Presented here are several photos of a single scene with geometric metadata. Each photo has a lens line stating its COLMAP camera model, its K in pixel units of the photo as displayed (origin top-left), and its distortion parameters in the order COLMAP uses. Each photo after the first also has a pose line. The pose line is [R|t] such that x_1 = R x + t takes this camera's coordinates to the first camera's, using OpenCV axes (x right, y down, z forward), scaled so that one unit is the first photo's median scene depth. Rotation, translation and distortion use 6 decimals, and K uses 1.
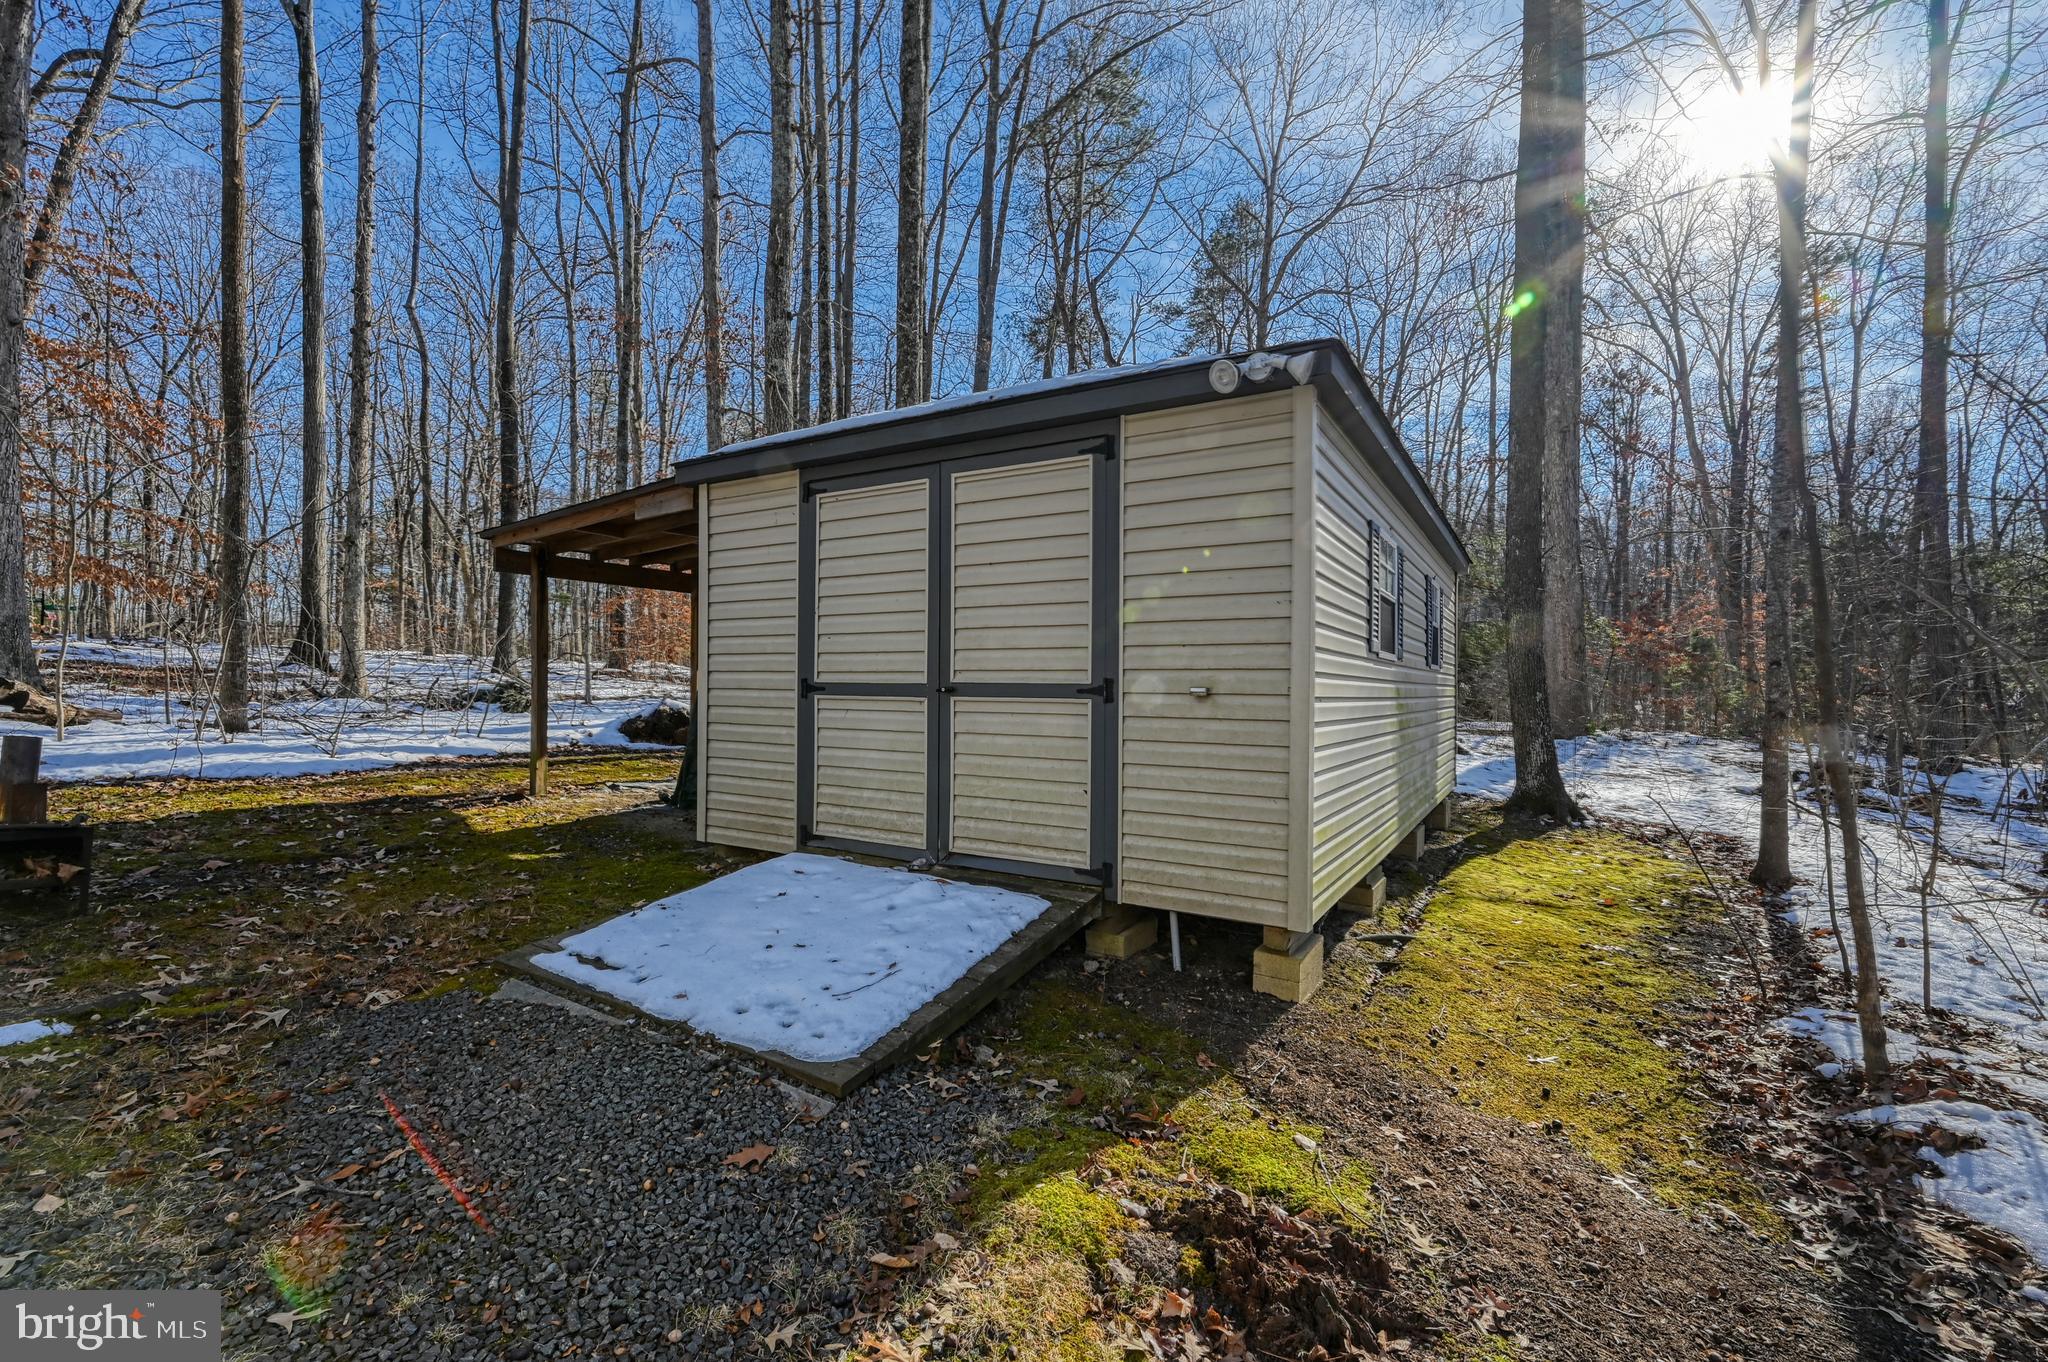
lens RADIAL K [[865.9, 0, 1024.0], [0, 865.9, 681.0], [0, 0, 1]] dist [-0.002046, 0.000218]
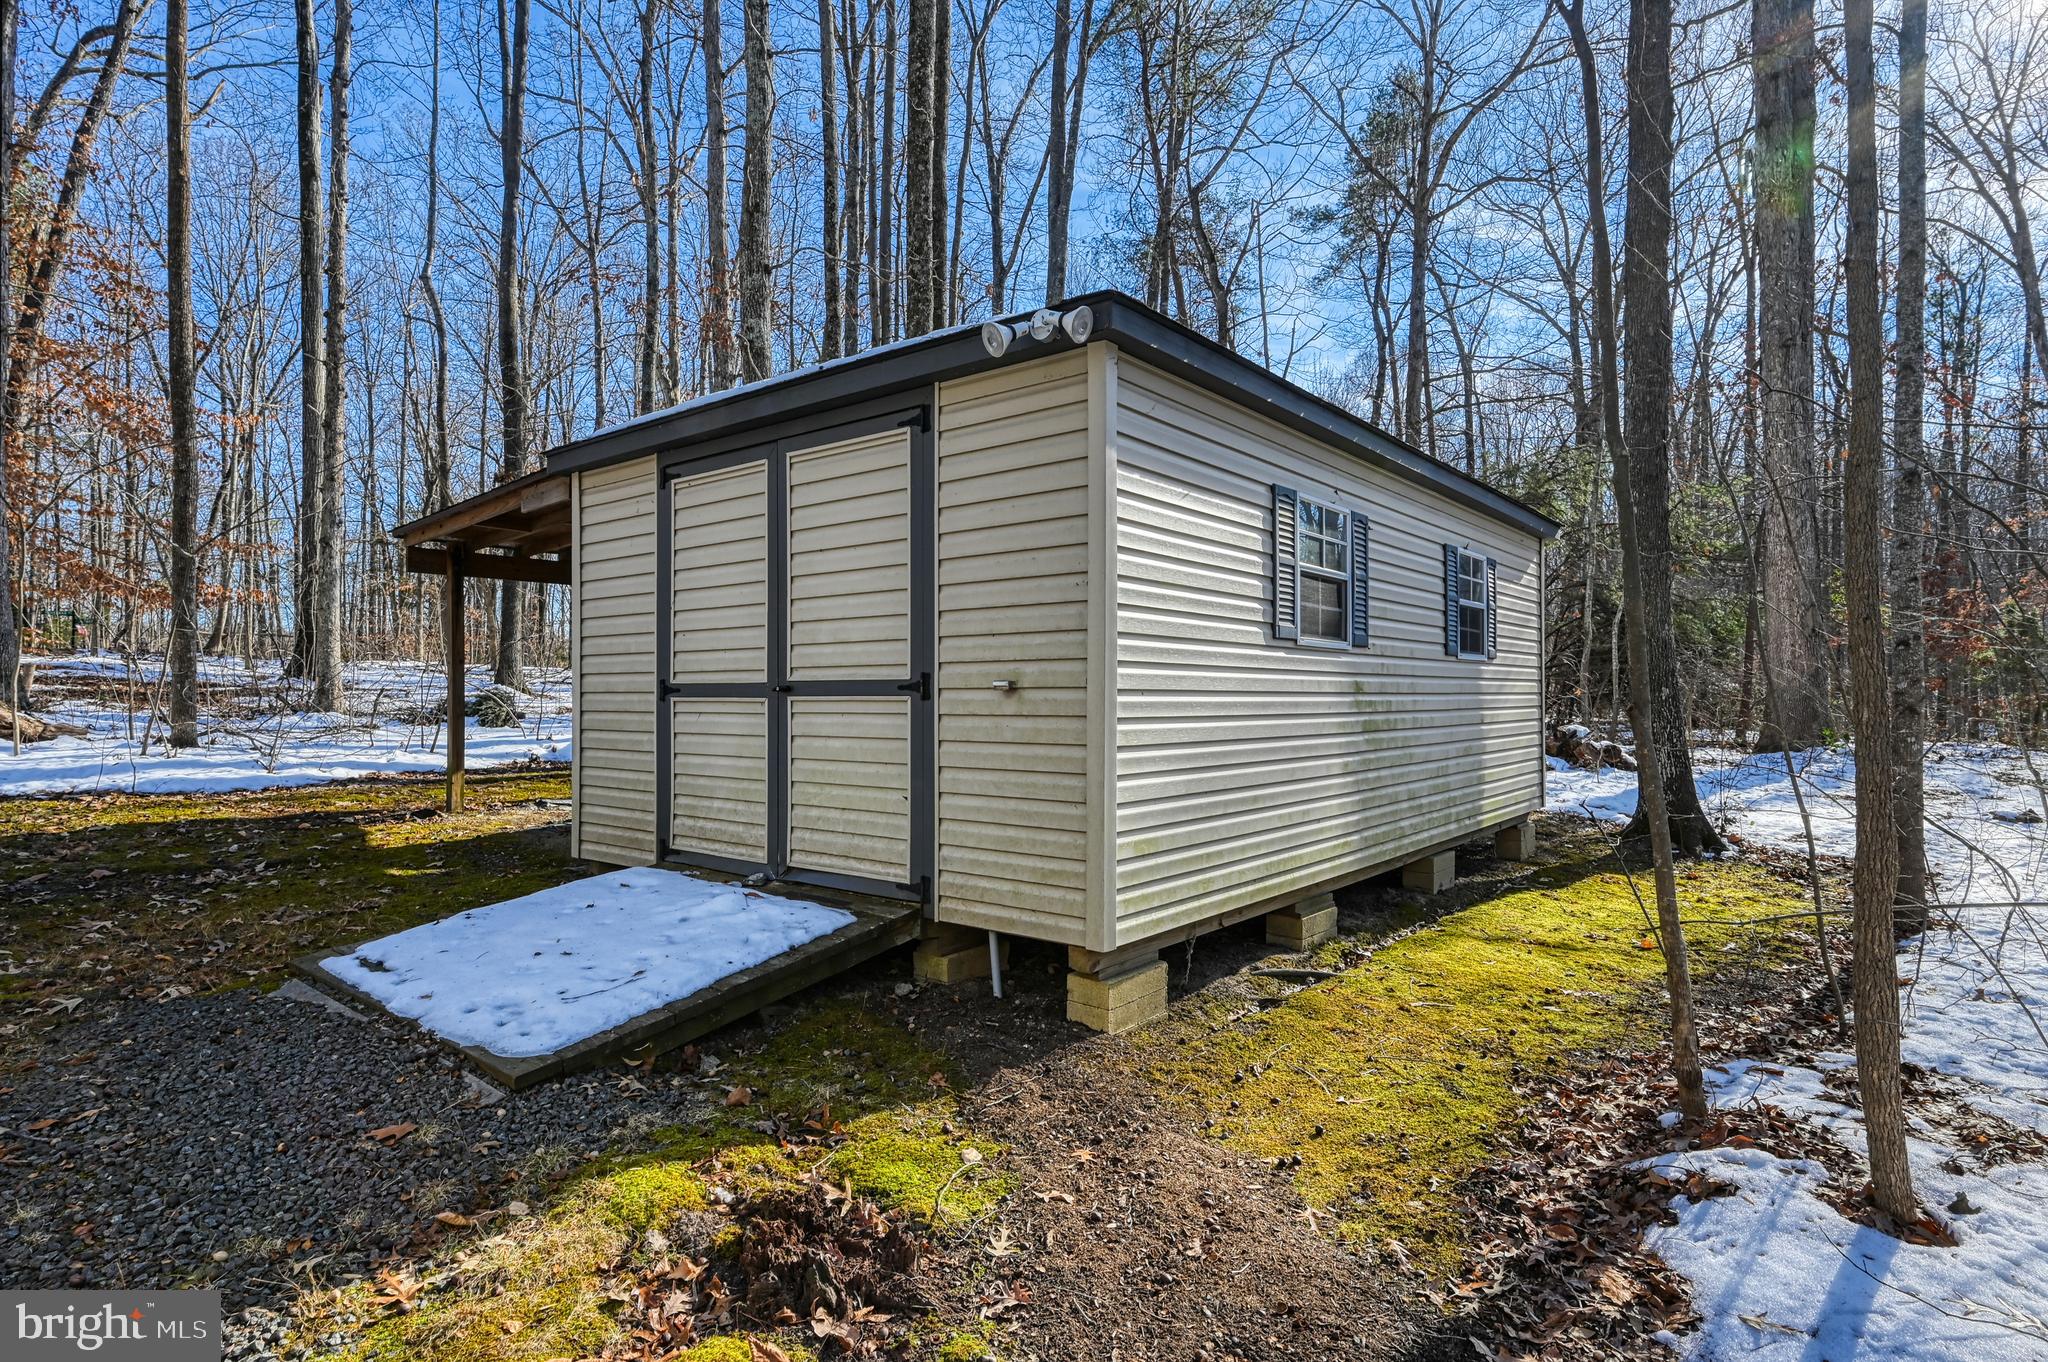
lens RADIAL K [[1075.1, 0, 1020.2], [0, 1075.1, 682.3], [0, 0, 1]] dist [-0.004882, 0.000641]
pose [[0.990450, -0.014235, -0.137132, 0.314272], [0.013523, 0.999890, -0.006122, 0.013233], [0.137204, 0.004209, 0.990534, -0.090744]]
